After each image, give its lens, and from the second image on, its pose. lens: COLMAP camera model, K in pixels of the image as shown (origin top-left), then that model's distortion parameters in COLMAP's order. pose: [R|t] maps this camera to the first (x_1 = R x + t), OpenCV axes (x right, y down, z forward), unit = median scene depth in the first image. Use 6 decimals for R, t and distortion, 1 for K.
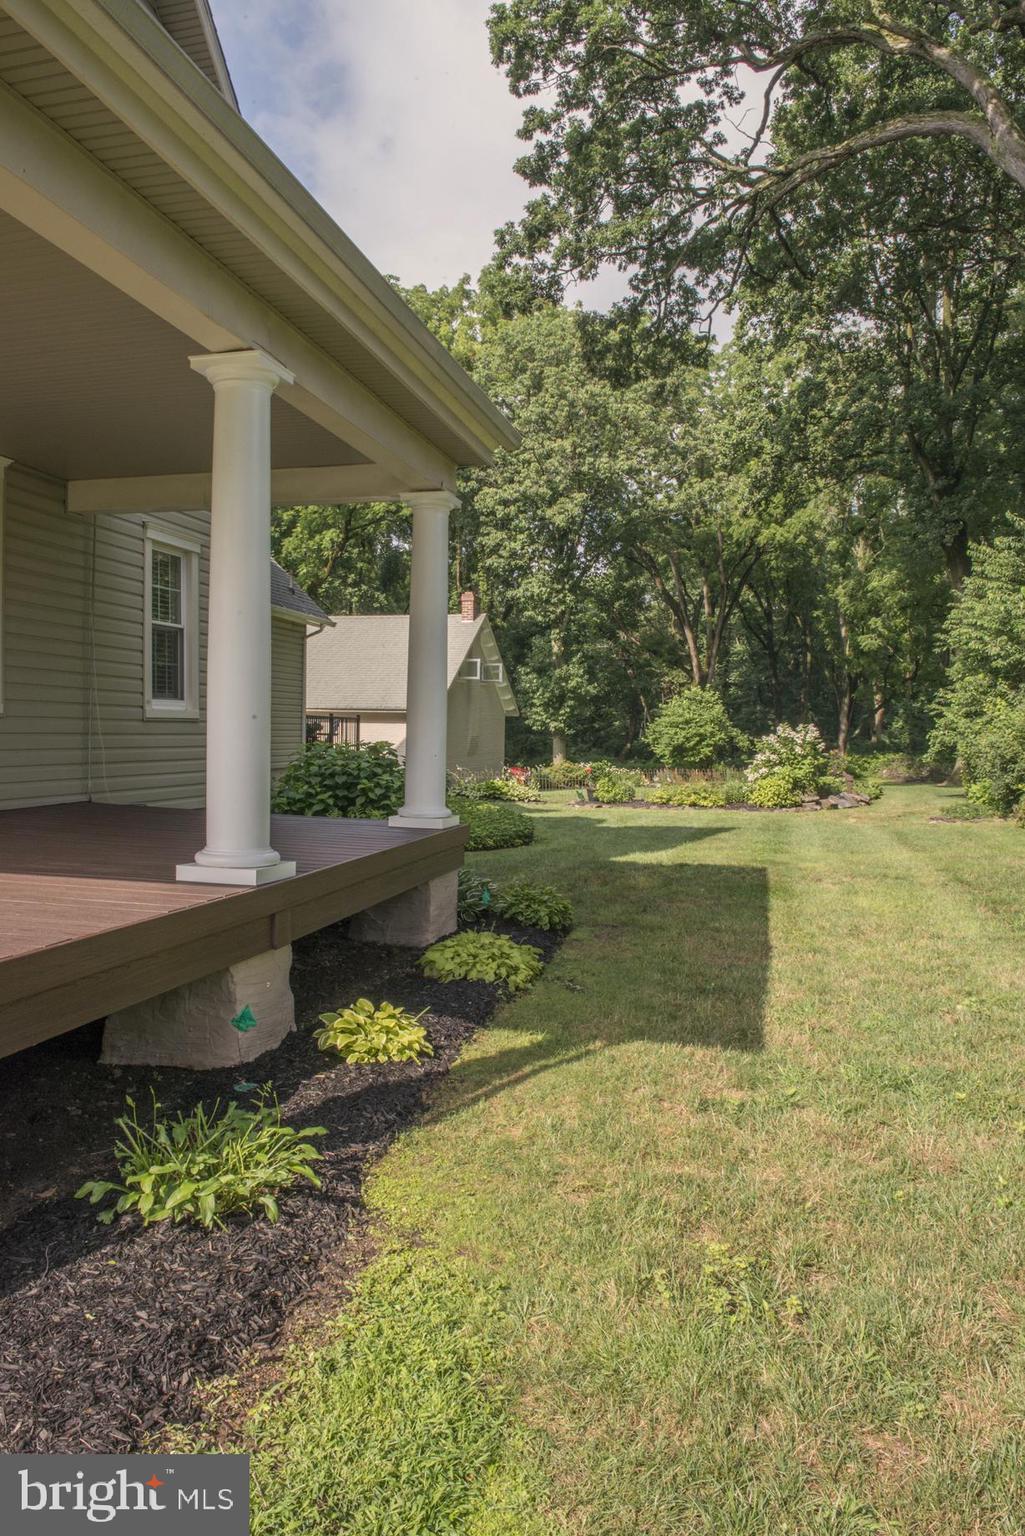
lens RADIAL K [[1065.1, 0, 512.5], [0, 1065.1, 768.0], [0, 0, 1]] dist [-0.039337, 0.000696]
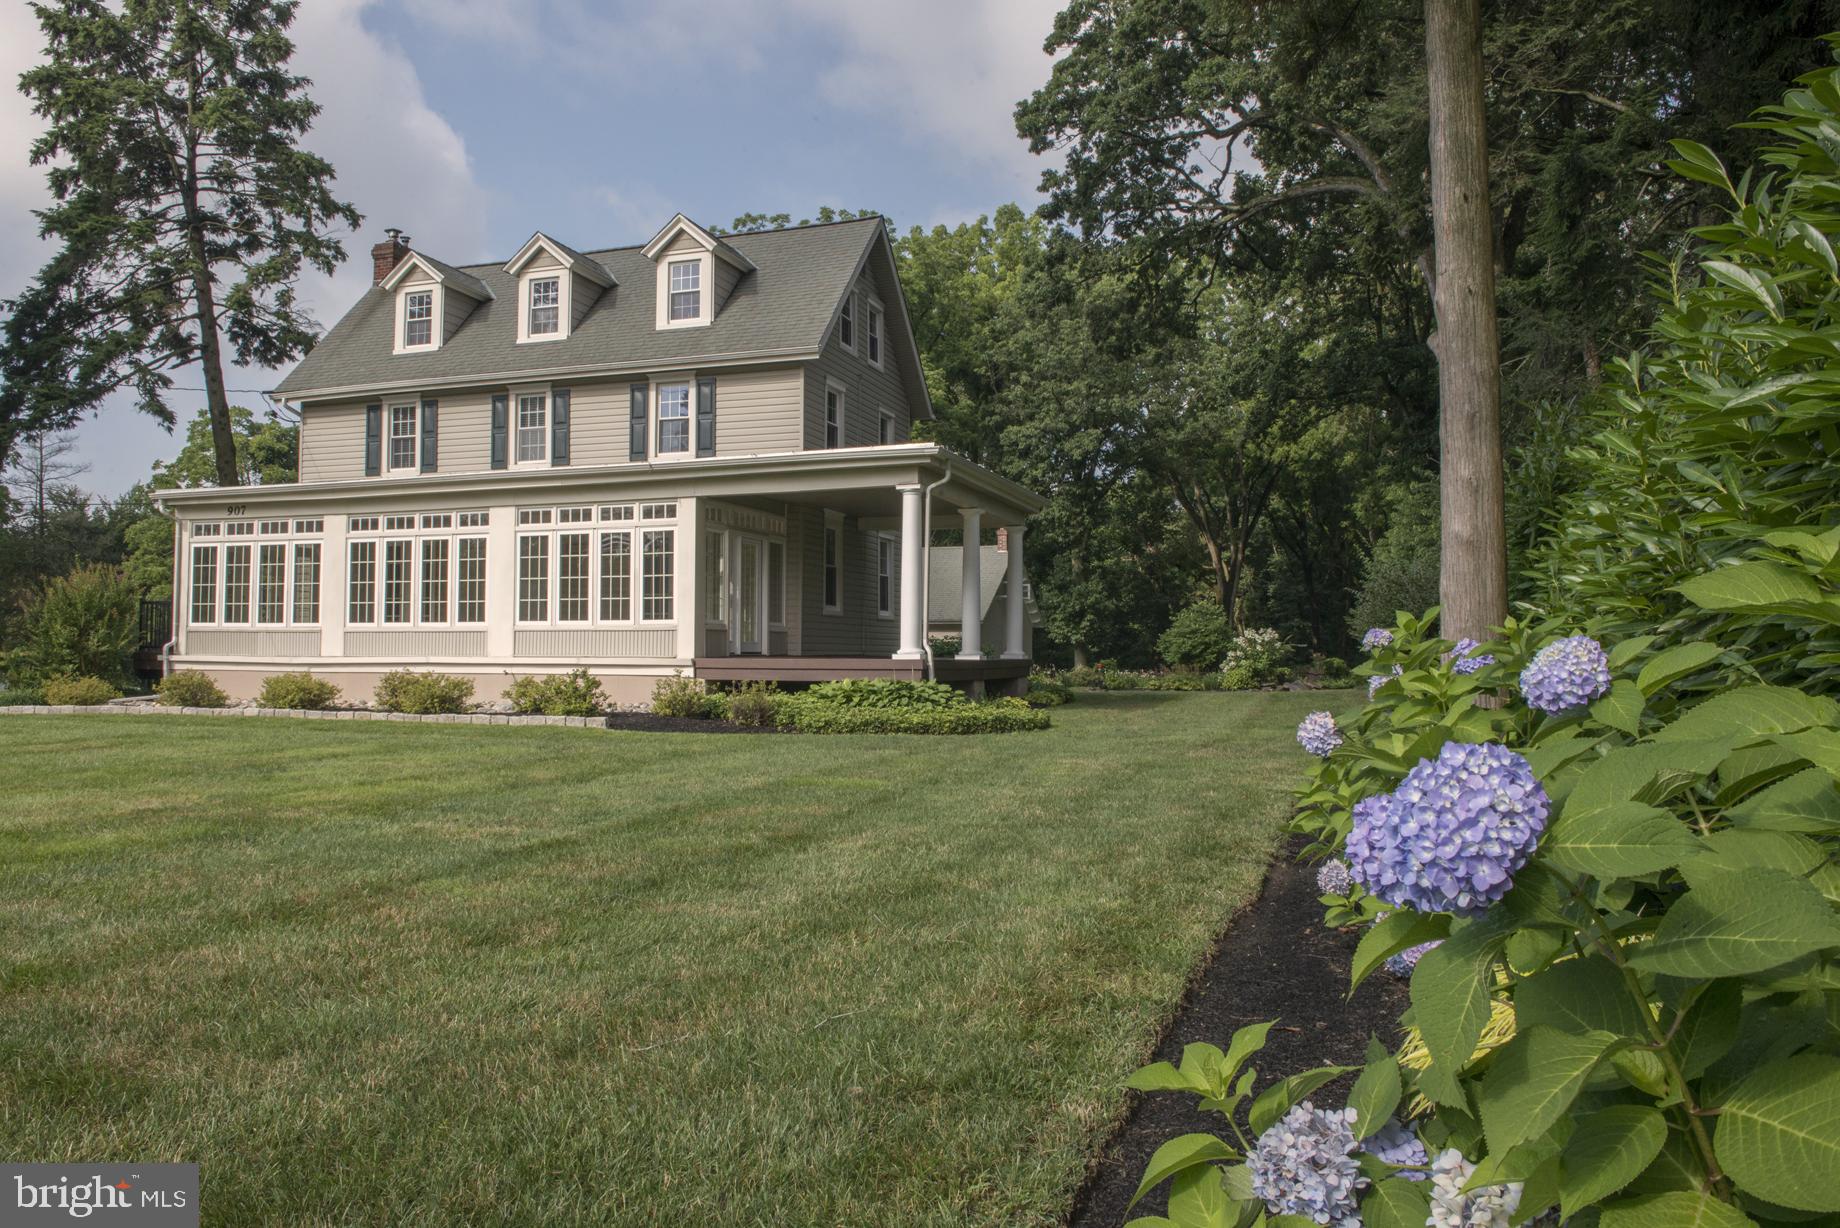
lens RADIAL K [[1275.9, 0, 920.0], [0, 1275.9, 614.0], [0, 0, 1]] dist [-0.039337, 0.000696]
pose [[0.996305, -0.012021, -0.085041, -0.008288], [0.006187, 0.997630, -0.068526, 0.027111], [0.085664, 0.067747, 0.994018, -0.351150]]
